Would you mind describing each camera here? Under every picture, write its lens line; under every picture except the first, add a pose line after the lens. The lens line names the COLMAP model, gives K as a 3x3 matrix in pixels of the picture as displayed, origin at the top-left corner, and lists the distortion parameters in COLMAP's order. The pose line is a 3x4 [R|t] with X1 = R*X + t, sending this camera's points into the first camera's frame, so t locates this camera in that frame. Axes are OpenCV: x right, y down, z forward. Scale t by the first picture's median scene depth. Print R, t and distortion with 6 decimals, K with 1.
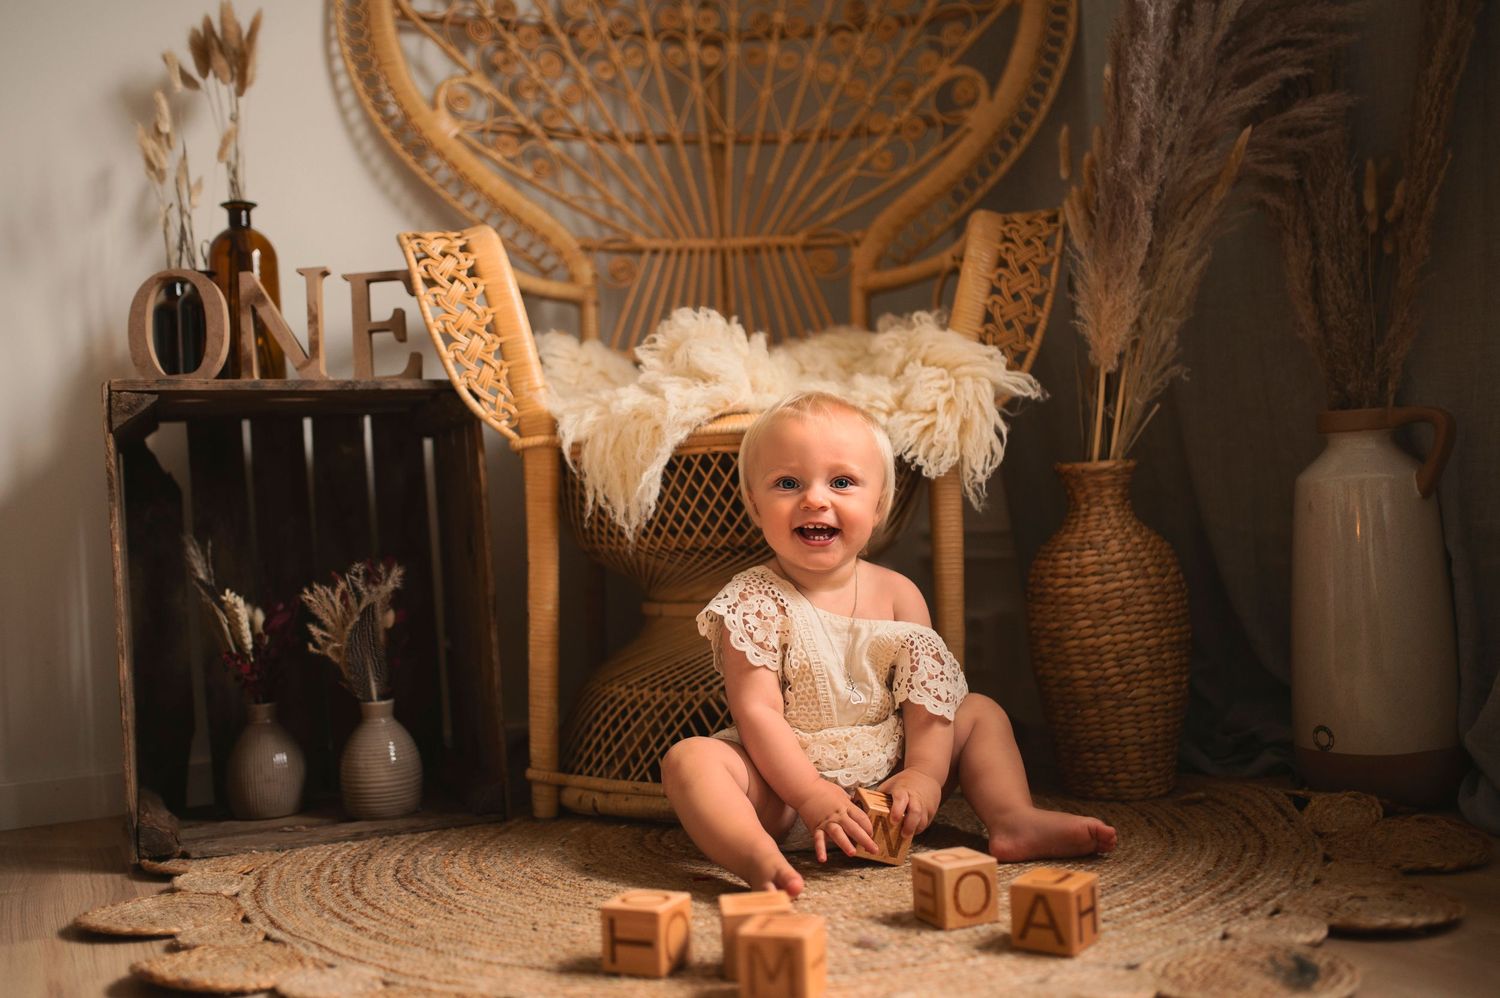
lens RADIAL K [[1466.7, 0, 742.4], [0, 1466.7, 517.5], [0, 0, 1]] dist [-0.066661, 0.098383]
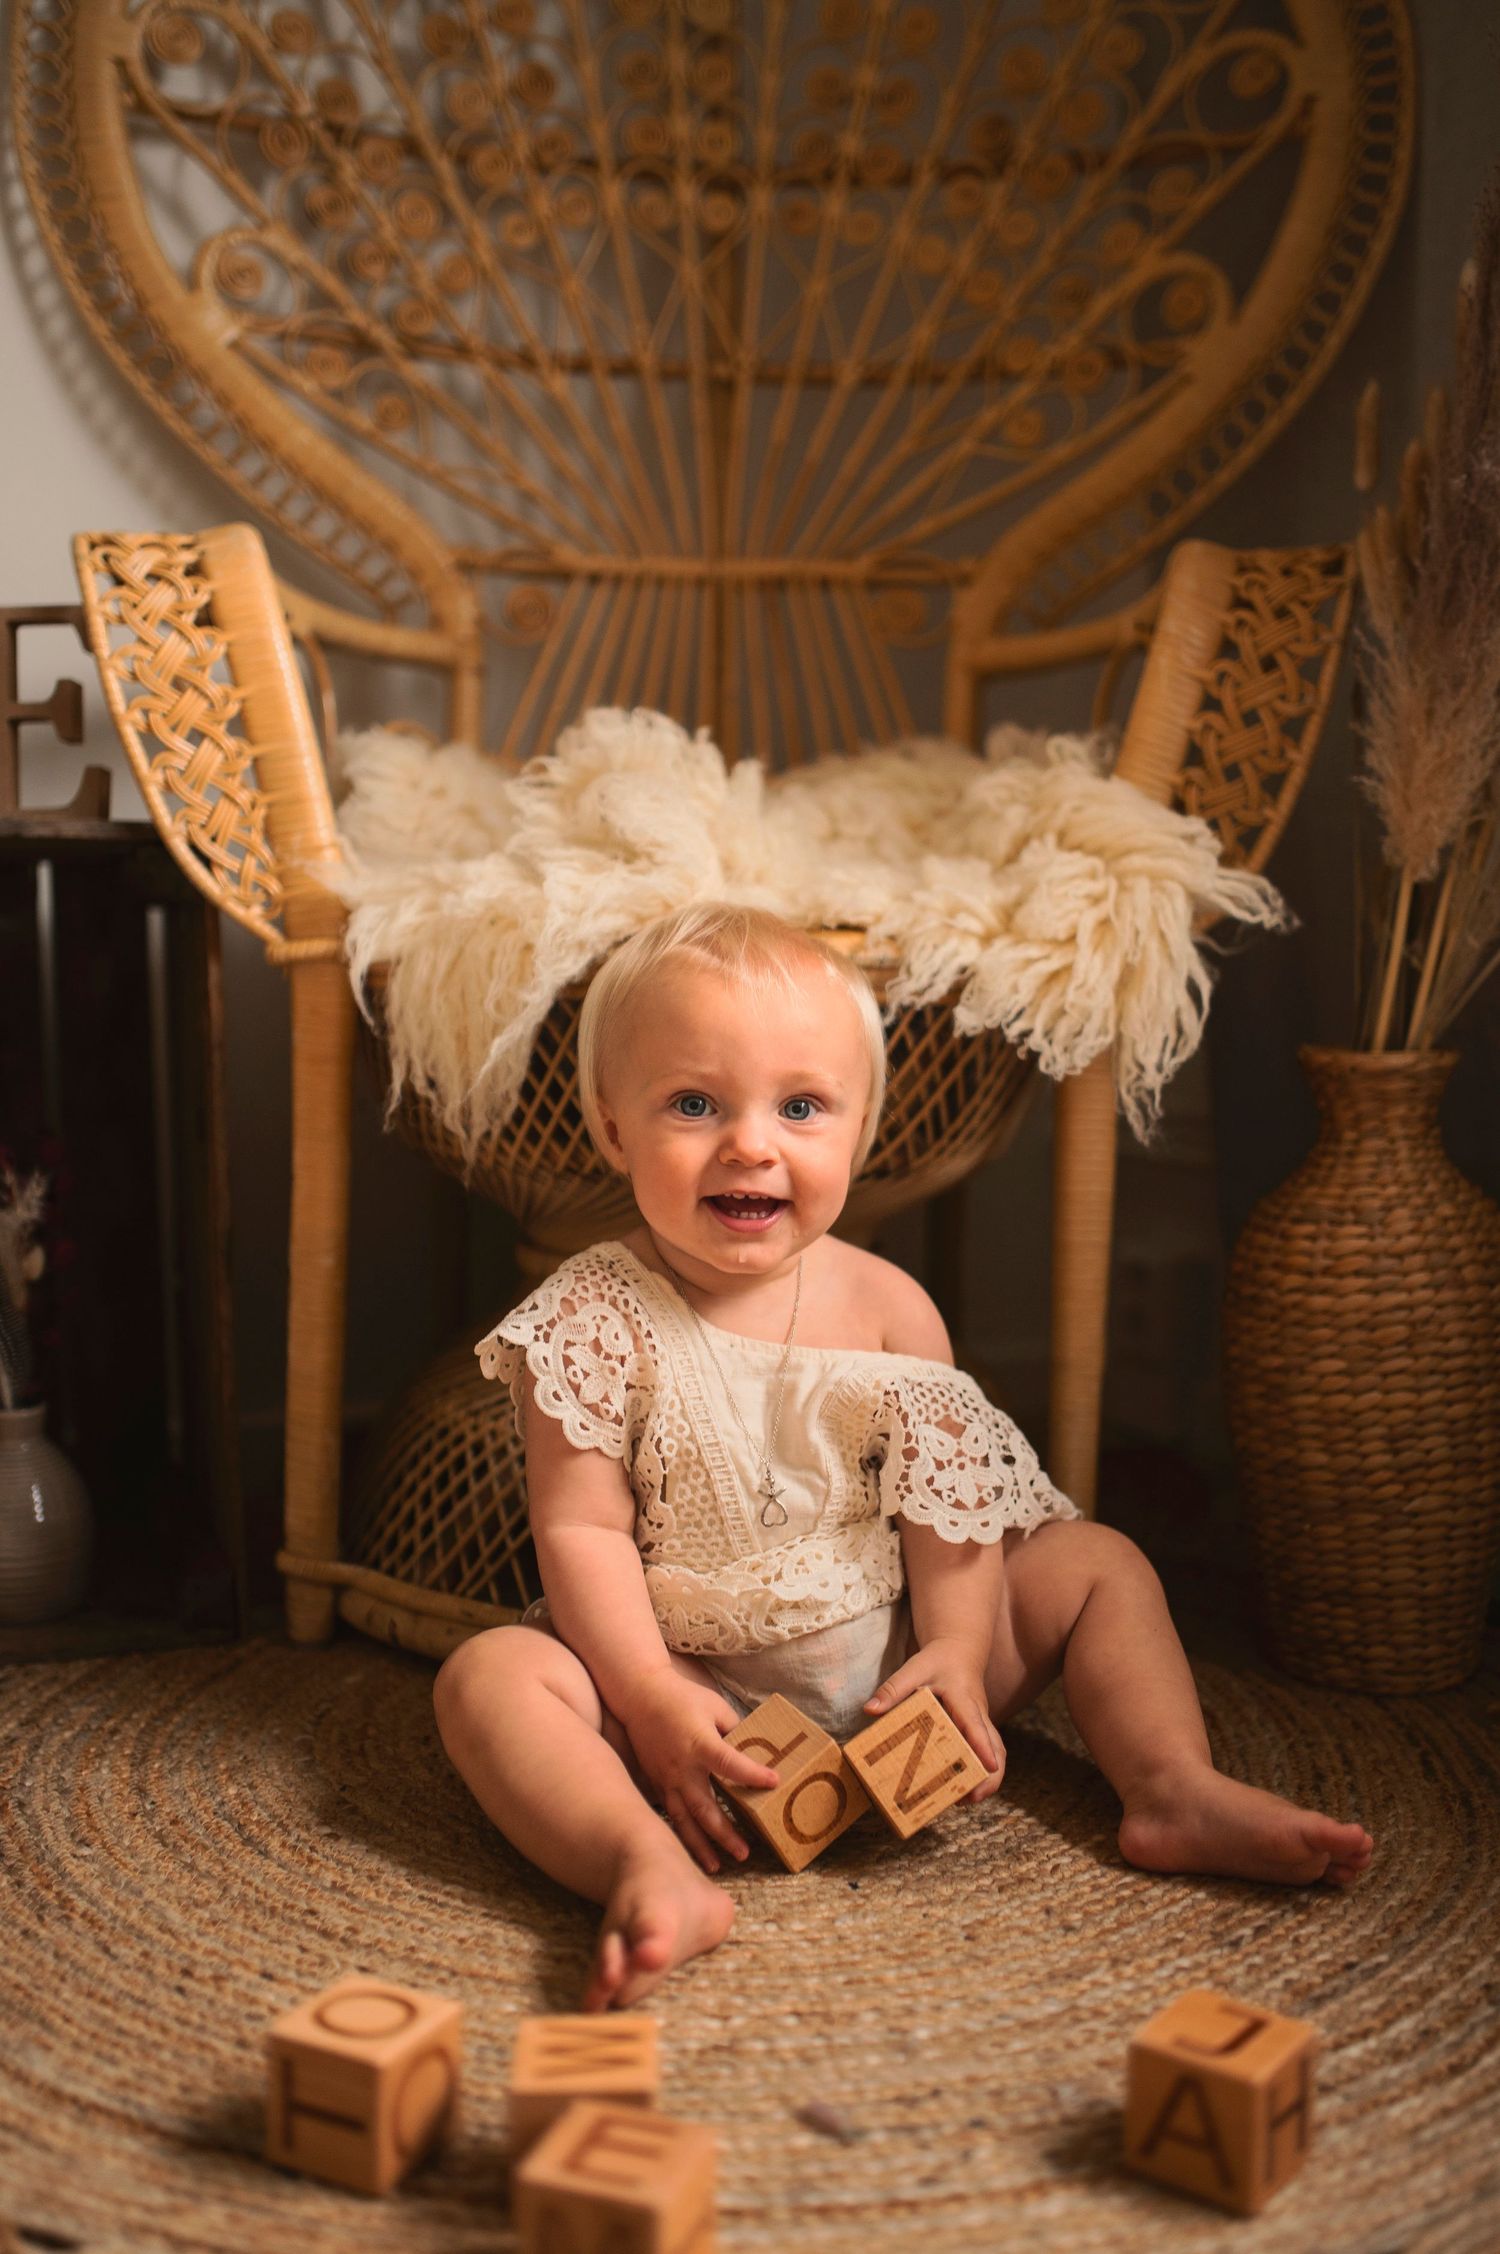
lens RADIAL K [[2204.0, 0, 748.8], [0, 2204.0, 1162.5], [0, 0, 1]] dist [-0.066661, 0.098383]
pose [[0.997911, 0.058424, -0.027569, 0.041075], [-0.055397, 0.993435, 0.100086, -0.062858], [0.033235, -0.098350, 0.994597, 0.208653]]
